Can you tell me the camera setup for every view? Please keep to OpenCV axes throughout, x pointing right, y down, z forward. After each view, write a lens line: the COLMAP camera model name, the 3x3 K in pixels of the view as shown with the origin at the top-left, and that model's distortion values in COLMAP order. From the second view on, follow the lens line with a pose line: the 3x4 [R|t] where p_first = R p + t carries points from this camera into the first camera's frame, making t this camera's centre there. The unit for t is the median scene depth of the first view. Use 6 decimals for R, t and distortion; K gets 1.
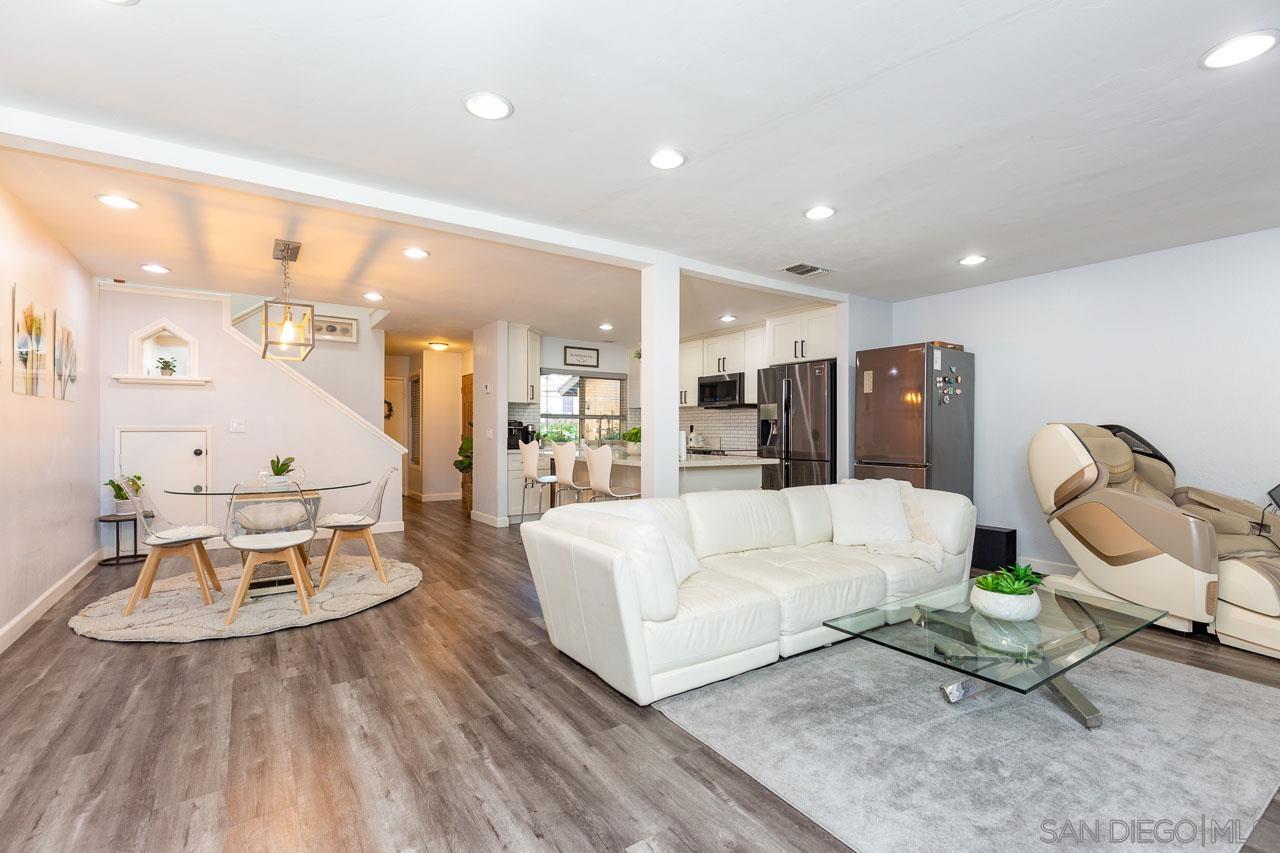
lens RADIAL K [[573.5, 0, 642.1], [0, 573.5, 416.5], [0, 0, 1]] dist [0.004175, -0.000852]
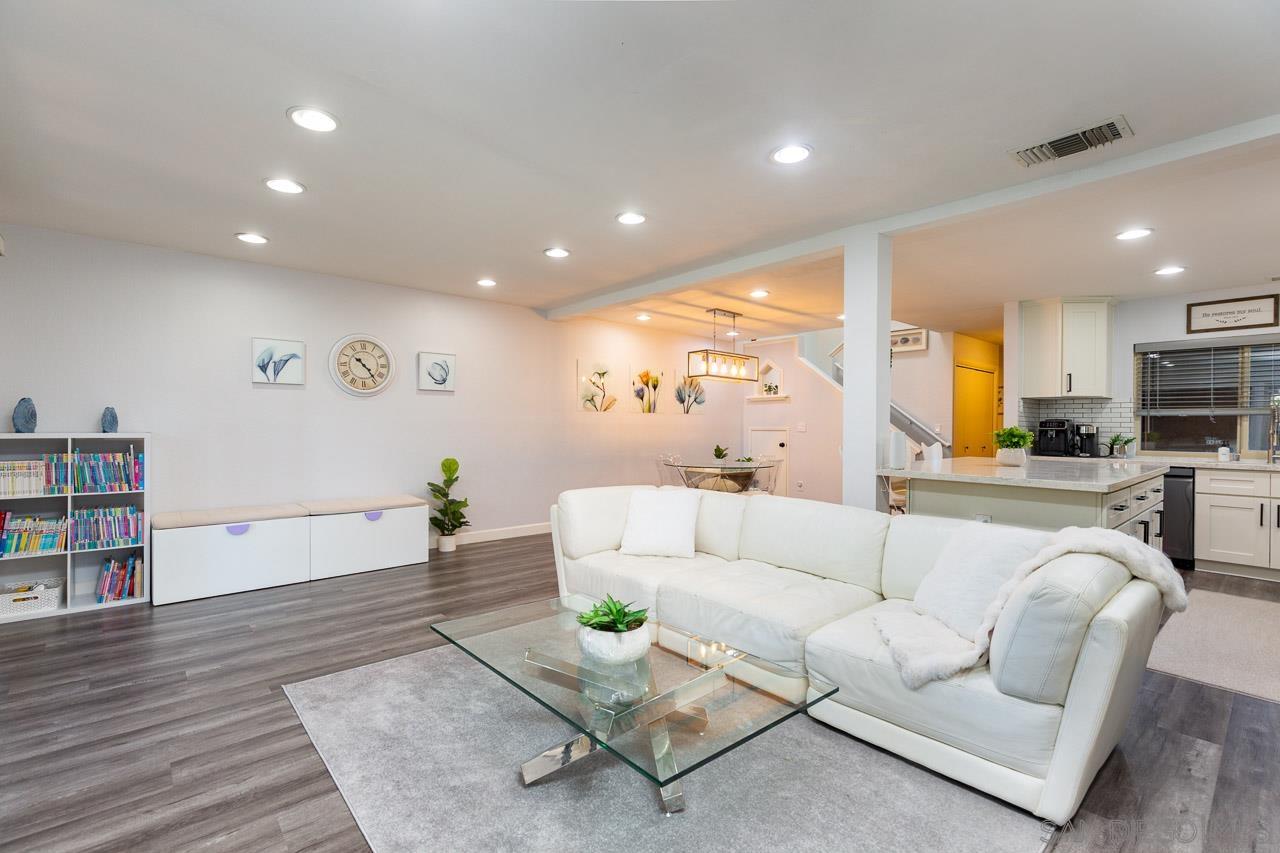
lens RADIAL K [[573.5, 0, 628.2], [0, 573.5, 427.8], [0, 0, 1]] dist [0.004175, -0.000852]
pose [[0.116439, -0.001550, -0.993197, 0.591200], [0.016164, 0.999869, 0.000335, 0.009563], [0.993066, -0.016093, 0.116449, 0.384385]]
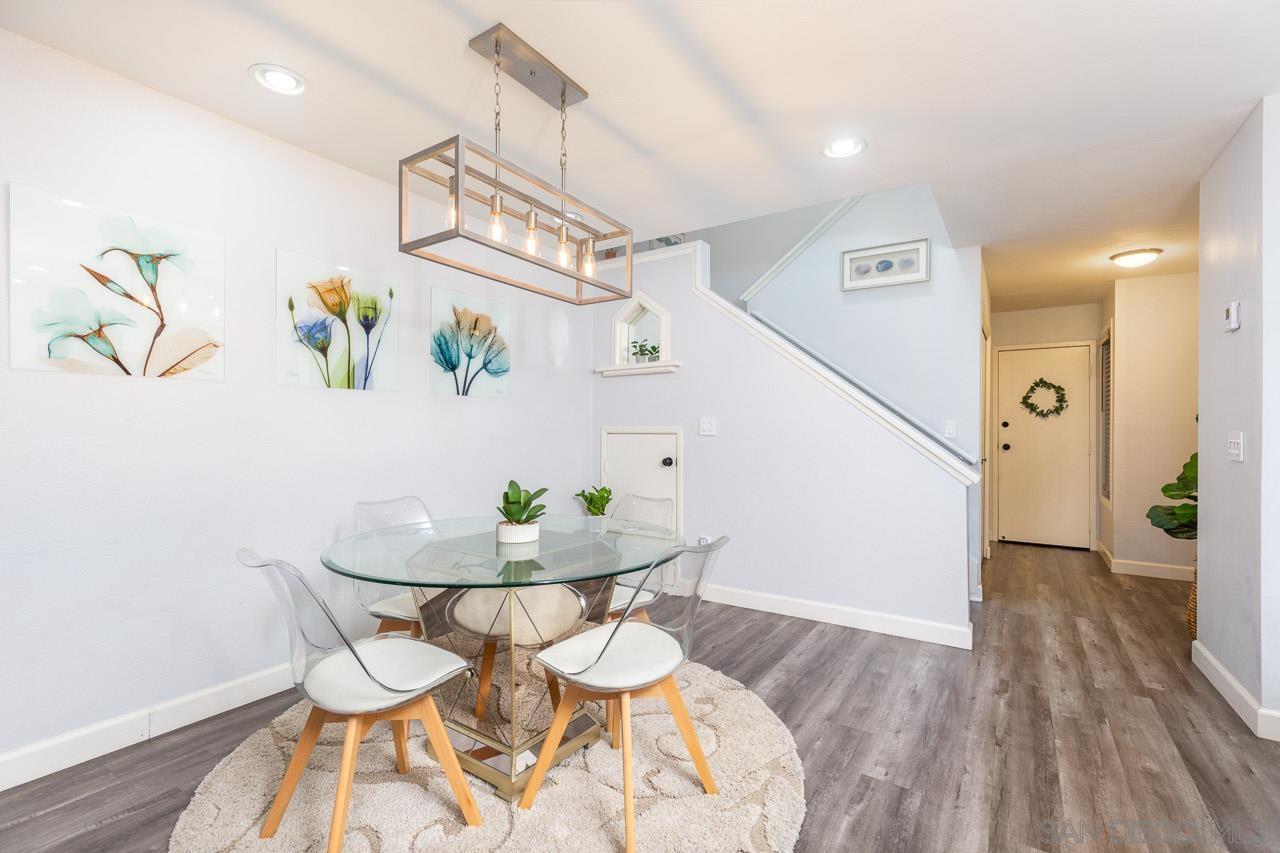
lens RADIAL K [[573.5, 0, 630.4], [0, 573.5, 428.0], [0, 0, 1]] dist [0.004175, -0.000852]
pose [[0.368364, -0.000379, -0.929681, -0.089479], [0.016538, 0.999844, 0.006145, 0.011706], [0.929534, -0.017639, 0.368313, 0.610098]]
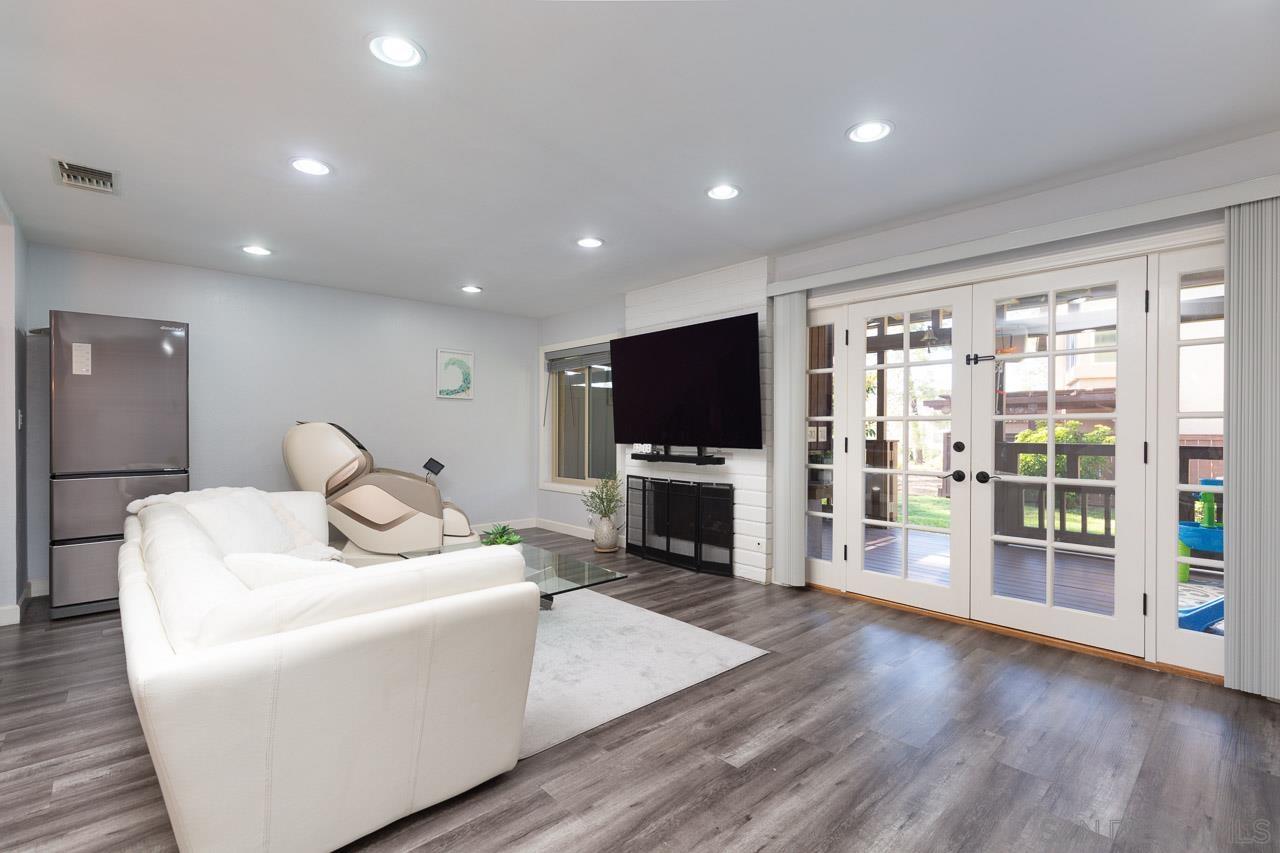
lens RADIAL K [[573.5, 0, 620.1], [0, 573.5, 429.9], [0, 0, 1]] dist [0.004175, -0.000852]
pose [[-0.124462, -0.005227, 0.992211, -0.317773], [-0.020900, 0.999778, 0.002645, 0.007072], [-0.992004, -0.020407, -0.124544, 0.369522]]
